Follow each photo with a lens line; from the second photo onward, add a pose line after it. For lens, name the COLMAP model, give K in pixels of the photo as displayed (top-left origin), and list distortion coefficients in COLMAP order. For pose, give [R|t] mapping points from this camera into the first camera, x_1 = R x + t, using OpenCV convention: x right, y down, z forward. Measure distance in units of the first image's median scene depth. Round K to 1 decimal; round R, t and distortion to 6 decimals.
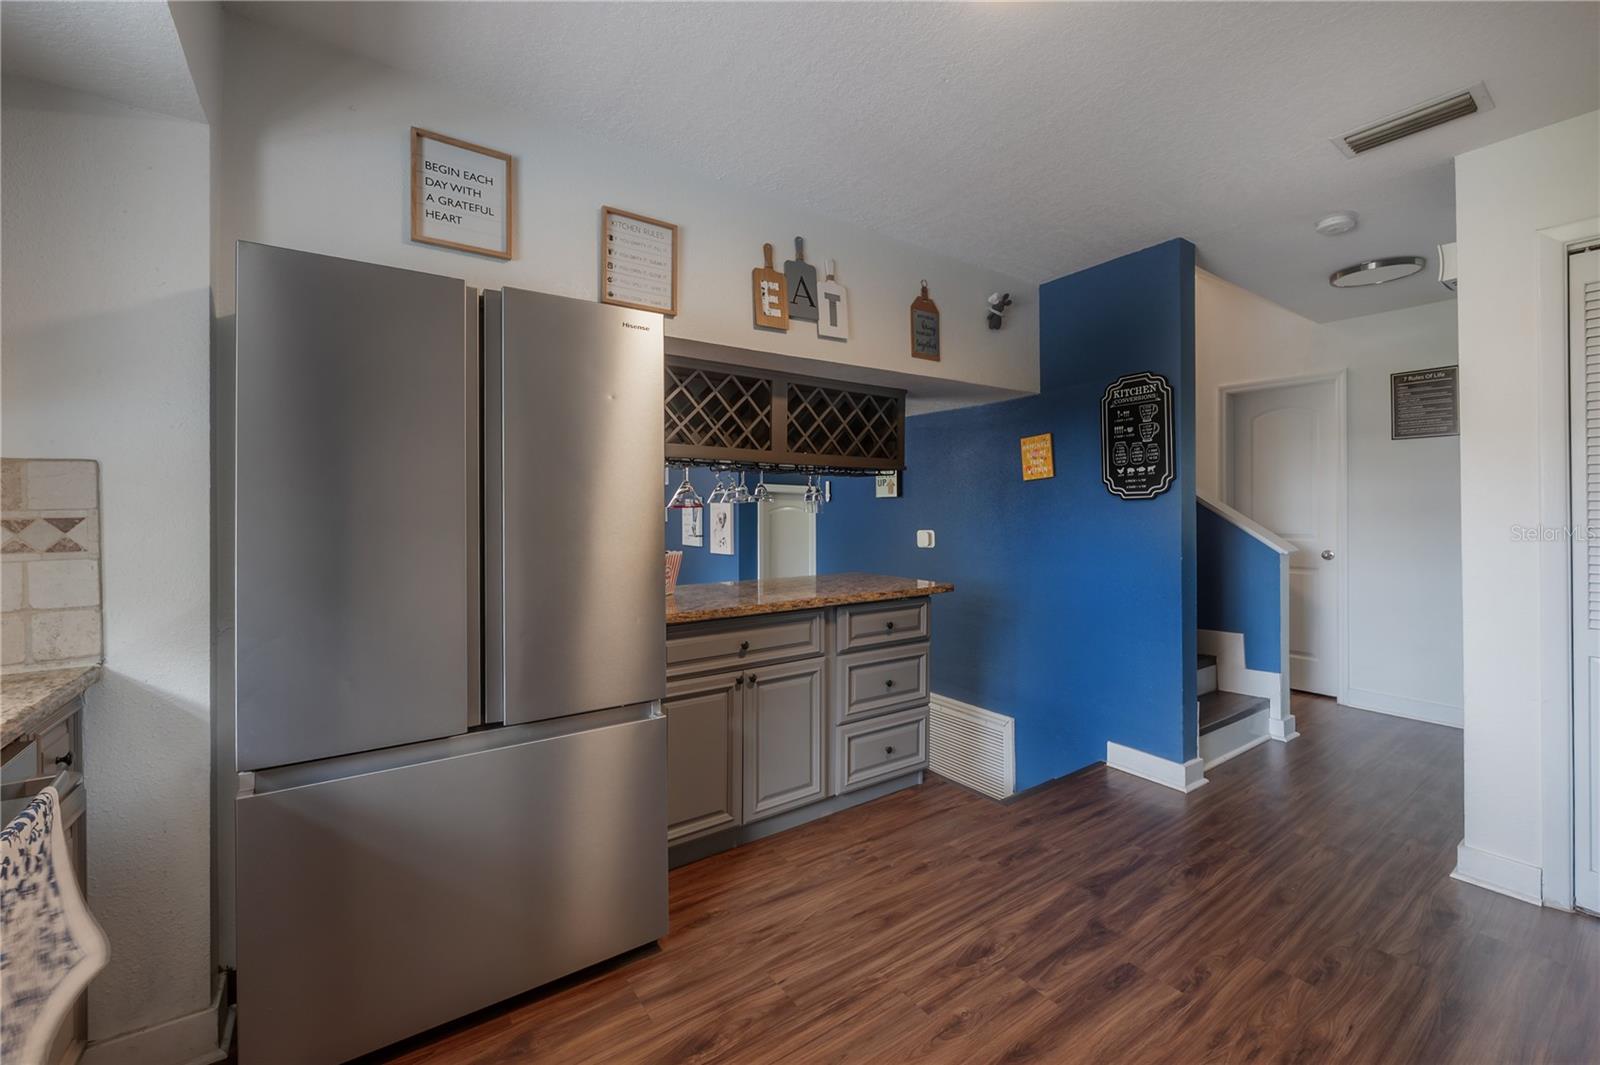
lens RADIAL K [[642.0, 0, 778.1], [0, 642.0, 507.5], [0, 0, 1]] dist [-0.001185, -0.000364]
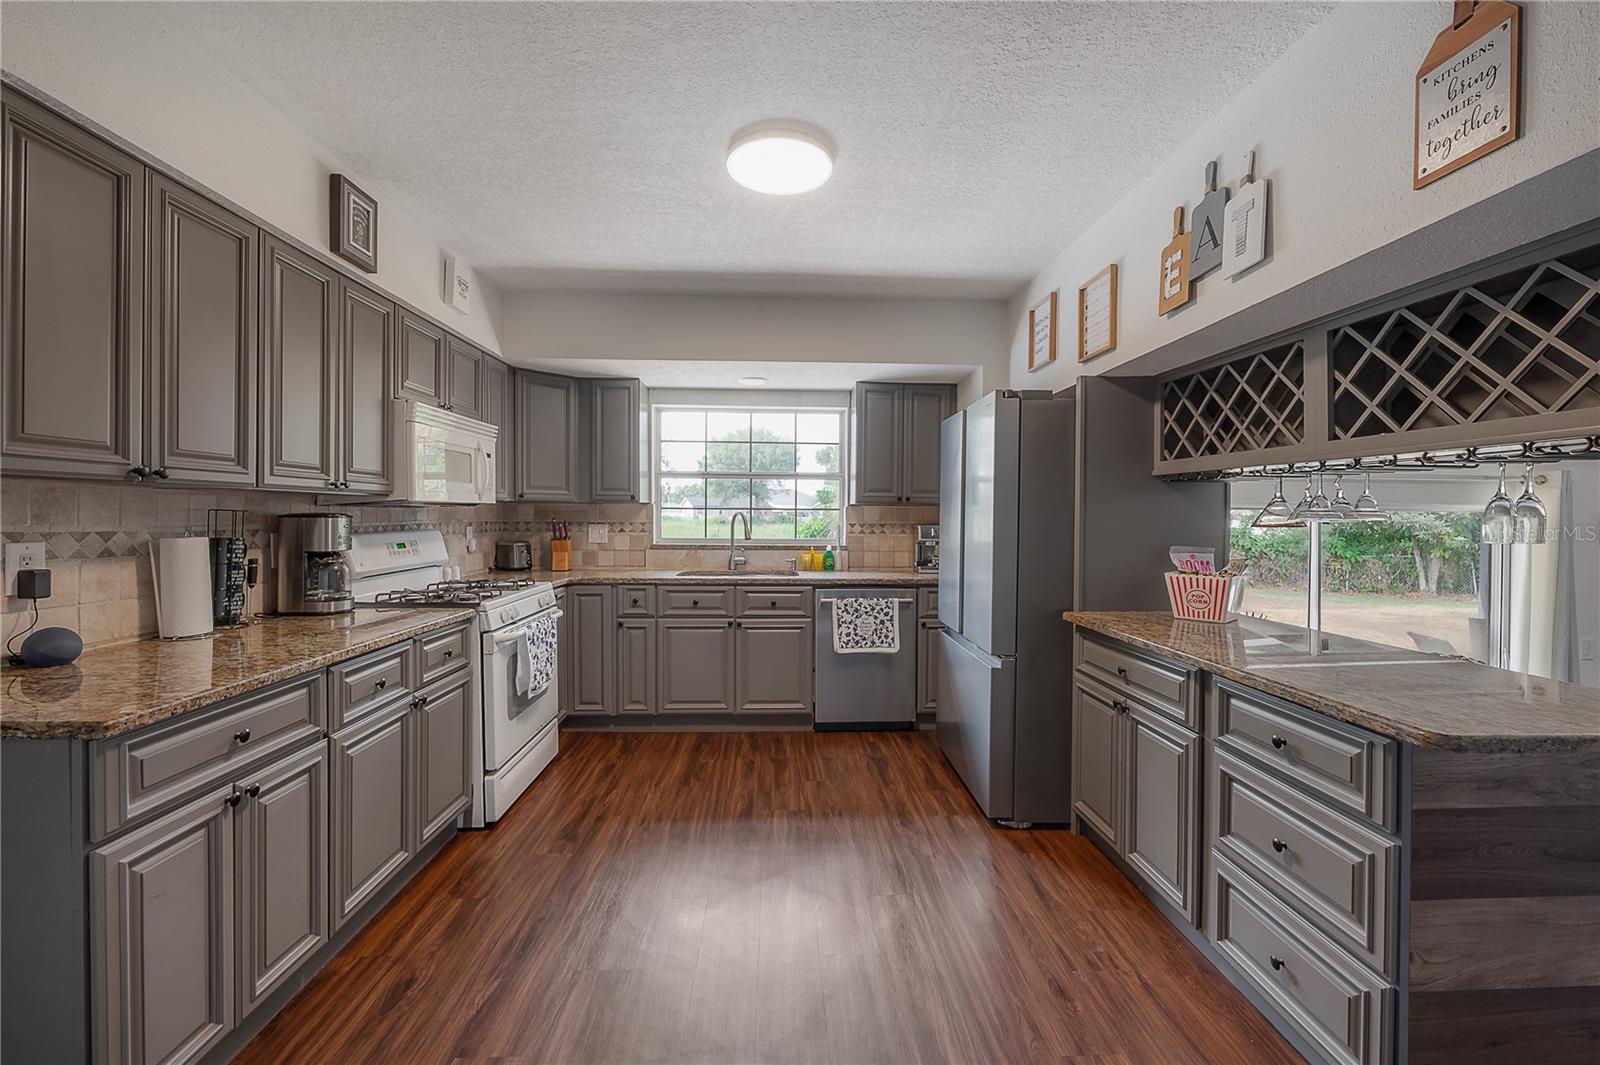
lens RADIAL K [[681.7, 0, 799.5], [0, 681.7, 516.2], [0, 0, 1]] dist [-0.001152, 0.000037]
pose [[-0.537919, 0.000815, -0.842996, 0.996965], [-0.001492, 0.999997, 0.001919, -0.015066], [0.842995, 0.002290, -0.537917, 1.075082]]
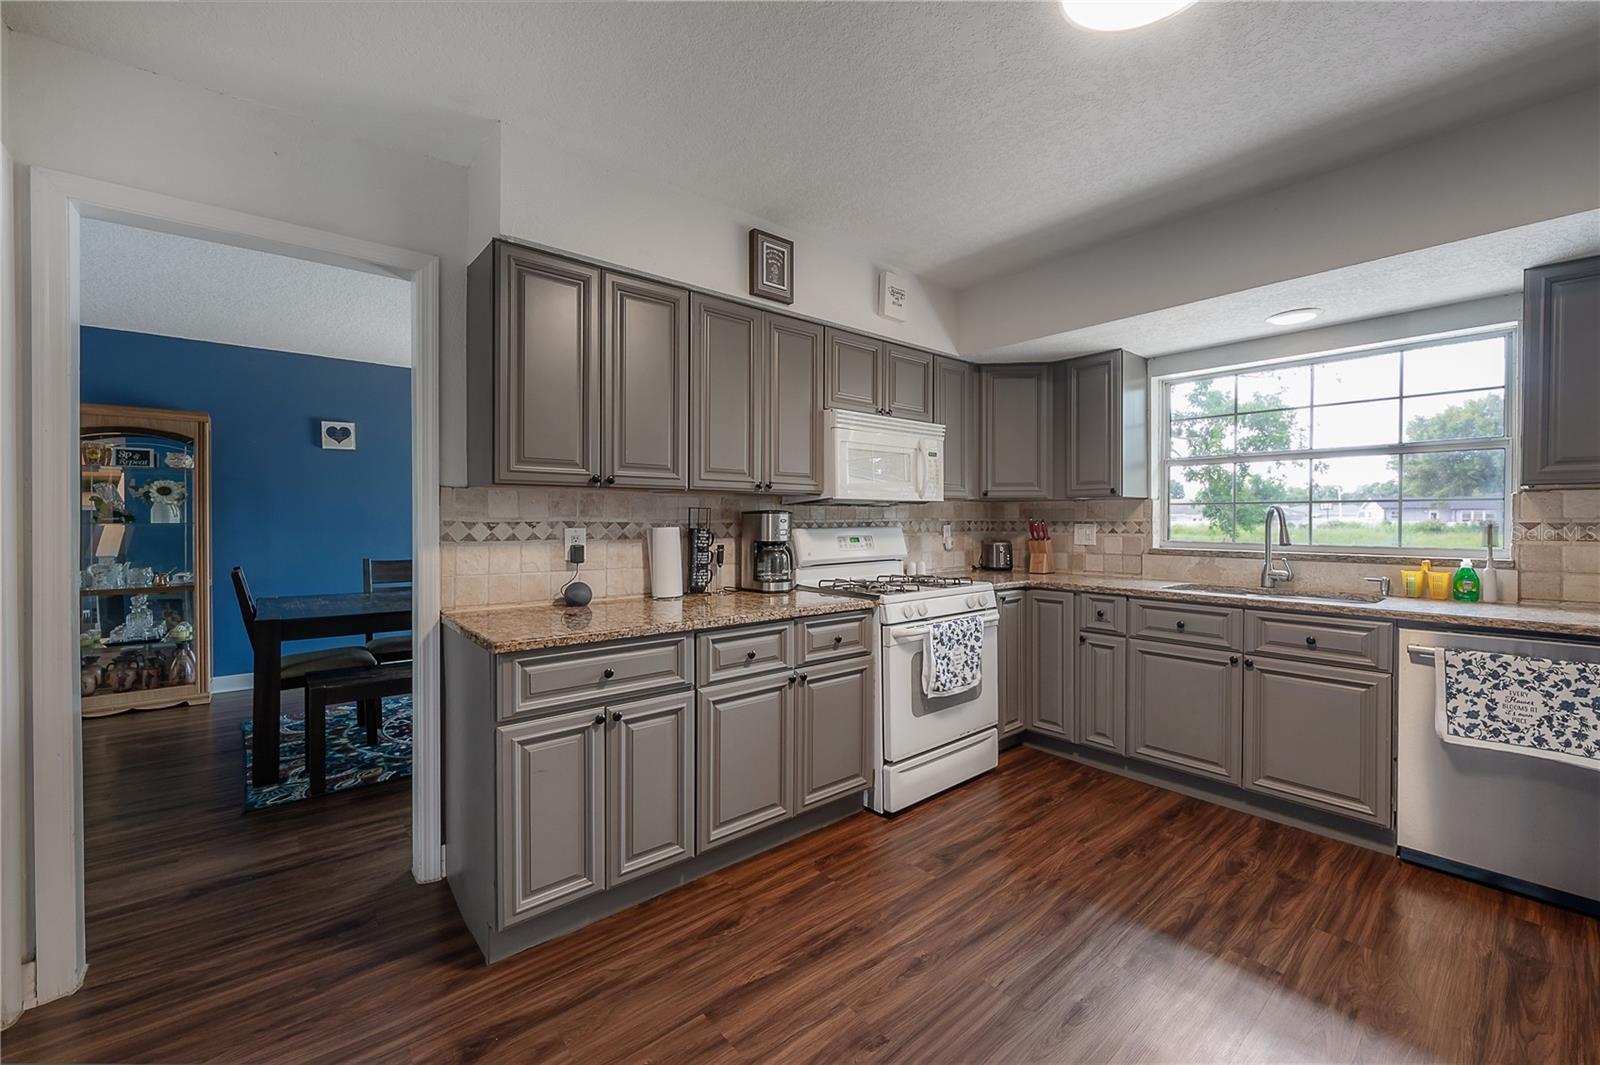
lens RADIAL K [[640.6, 0, 775.6], [0, 640.6, 522.9], [0, 0, 1]] dist [-0.001724, -0.000143]
pose [[-0.997610, 0.001932, -0.069073, 0.586349], [0.001803, 0.999997, 0.001931, 0.004710], [0.069076, 0.001802, -0.997610, 1.102814]]
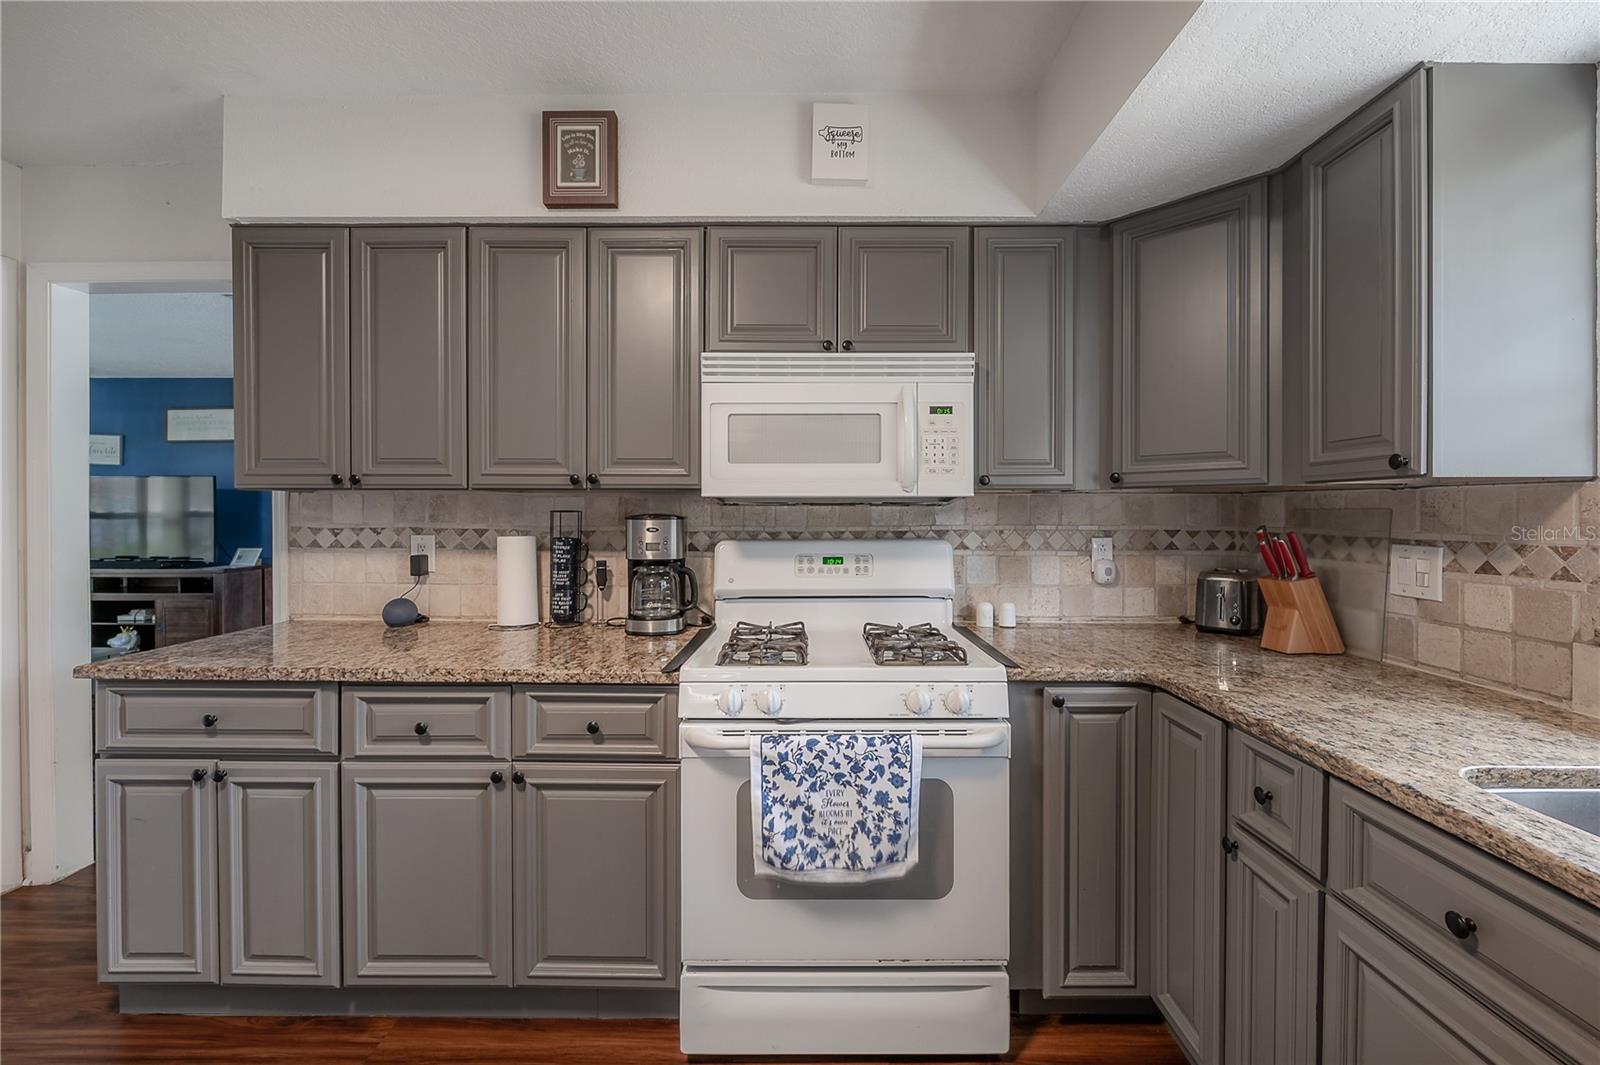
lens RADIAL K [[634.3, 0, 809.1], [0, 634.3, 515.4], [0, 0, 1]] dist [-0.007454, 0.000012]
pose [[-0.819262, -0.003266, 0.573410, -0.119977], [-0.003230, 0.999994, 0.001081, -0.016406], [-0.573410, -0.000967, -0.819268, 0.465253]]
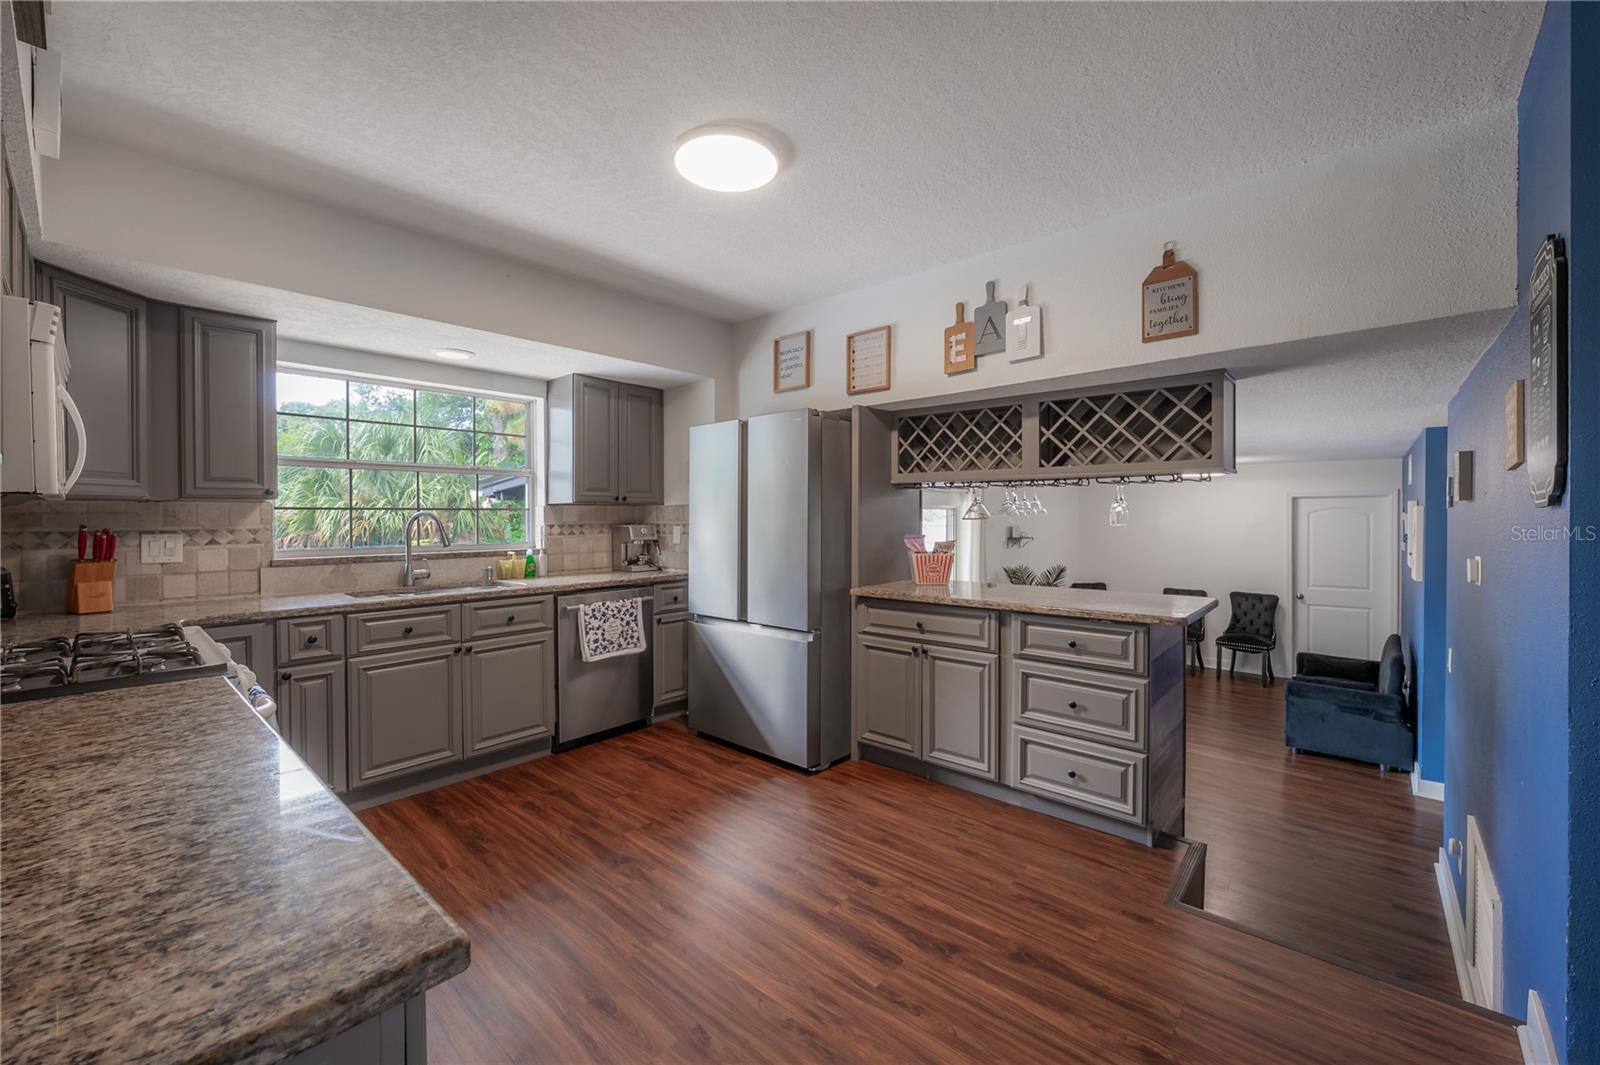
lens RADIAL K [[645.8, 0, 835.0], [0, 645.8, 518.5], [0, 0, 1]] dist [-0.001102, 0.000043]
pose [[0.267714, 0.006250, -0.963478, 1.112629], [0.007430, 0.999936, 0.008551, -0.015489], [0.963470, -0.009448, 0.267650, 0.449609]]
